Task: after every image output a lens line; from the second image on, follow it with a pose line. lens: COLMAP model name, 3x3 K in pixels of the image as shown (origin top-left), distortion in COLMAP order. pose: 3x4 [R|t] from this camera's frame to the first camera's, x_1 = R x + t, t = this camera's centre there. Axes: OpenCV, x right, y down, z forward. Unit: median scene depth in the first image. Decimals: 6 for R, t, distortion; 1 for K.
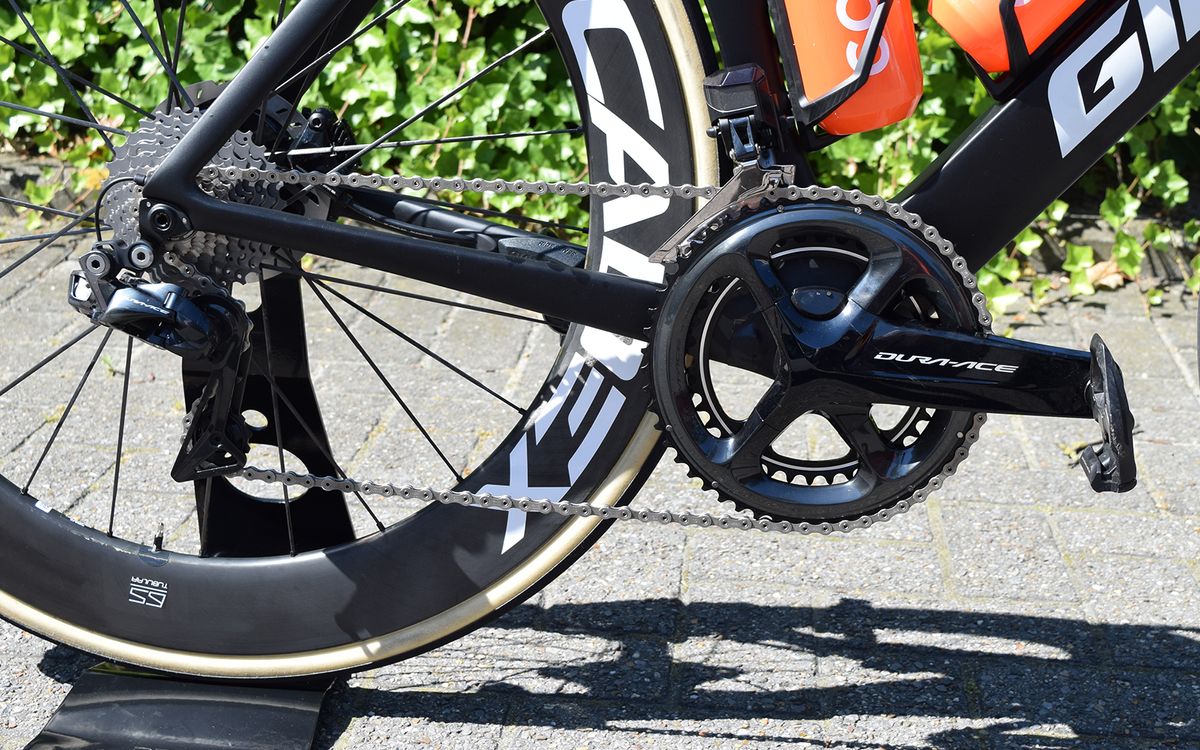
lens RADIAL K [[1840.0, 0, 626.6], [0, 1840.0, 351.3], [0, 0, 1]] dist [-0.052445, 0.000000]
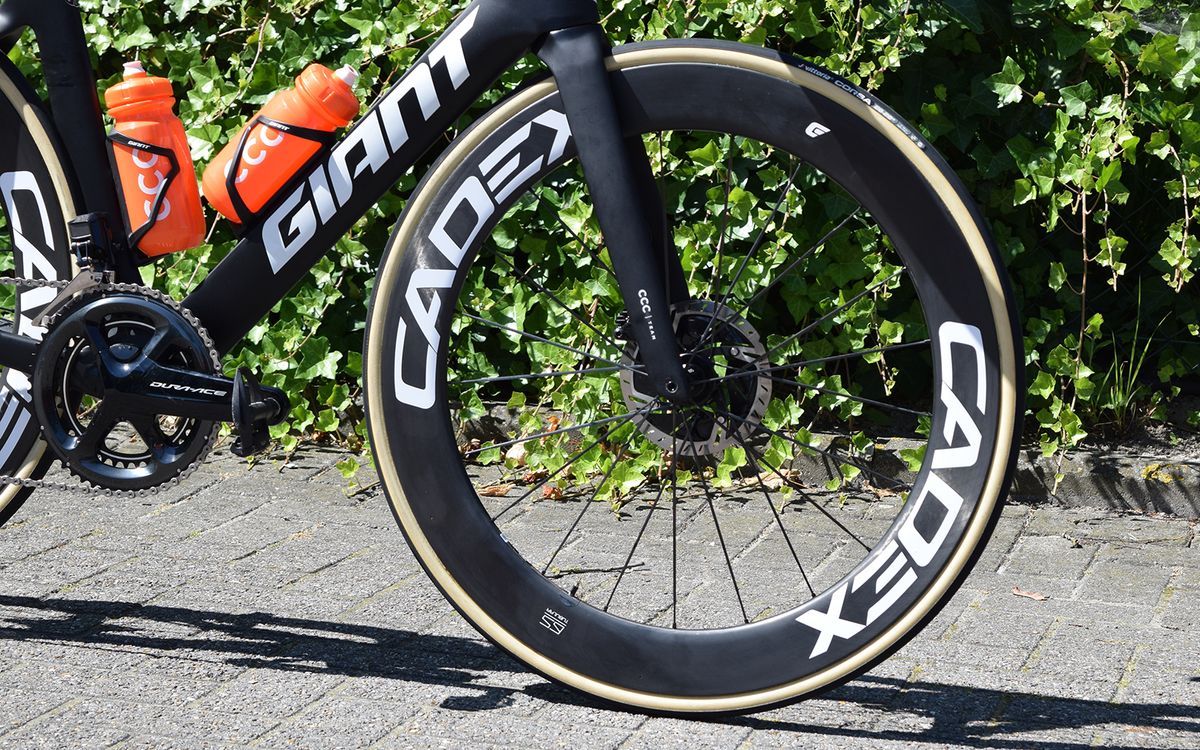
lens RADIAL K [[3202.3, 0, 657.4], [0, 3202.3, 372.7], [0, 0, 1]] dist [0.107483, 0.000000]
pose [[0.986181, 0.044636, -0.159547, 0.986467], [-0.070011, 0.985090, -0.157150, 0.392202], [0.150154, 0.166149, 0.974602, -1.674633]]
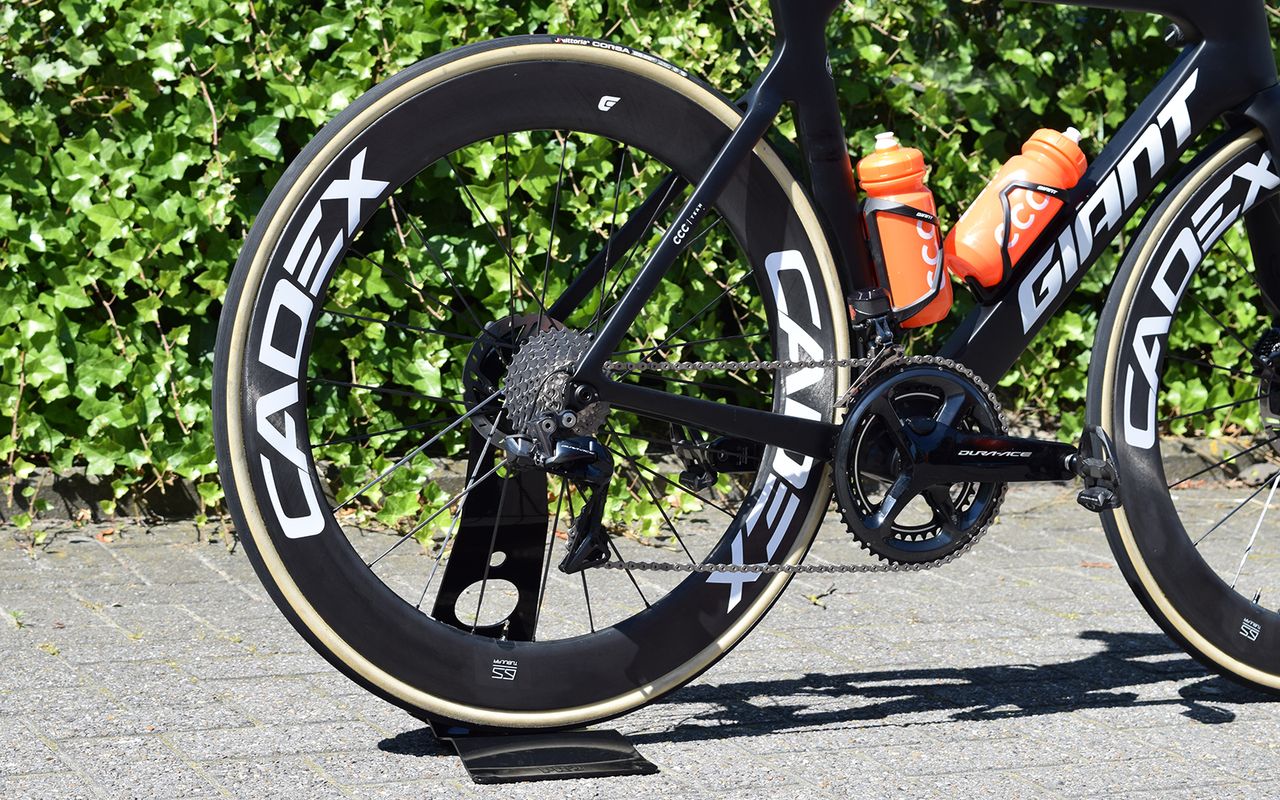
lens RADIAL K [[2754.4, 0, 597.4], [0, 2754.4, 381.6], [0, 0, 1]] dist [0.063789, 0.000000]
pose [[0.864539, -0.048732, 0.500197, -1.315708], [0.129989, 0.983102, -0.128892, 0.205599], [-0.485464, 0.176452, 0.856265, -0.950709]]
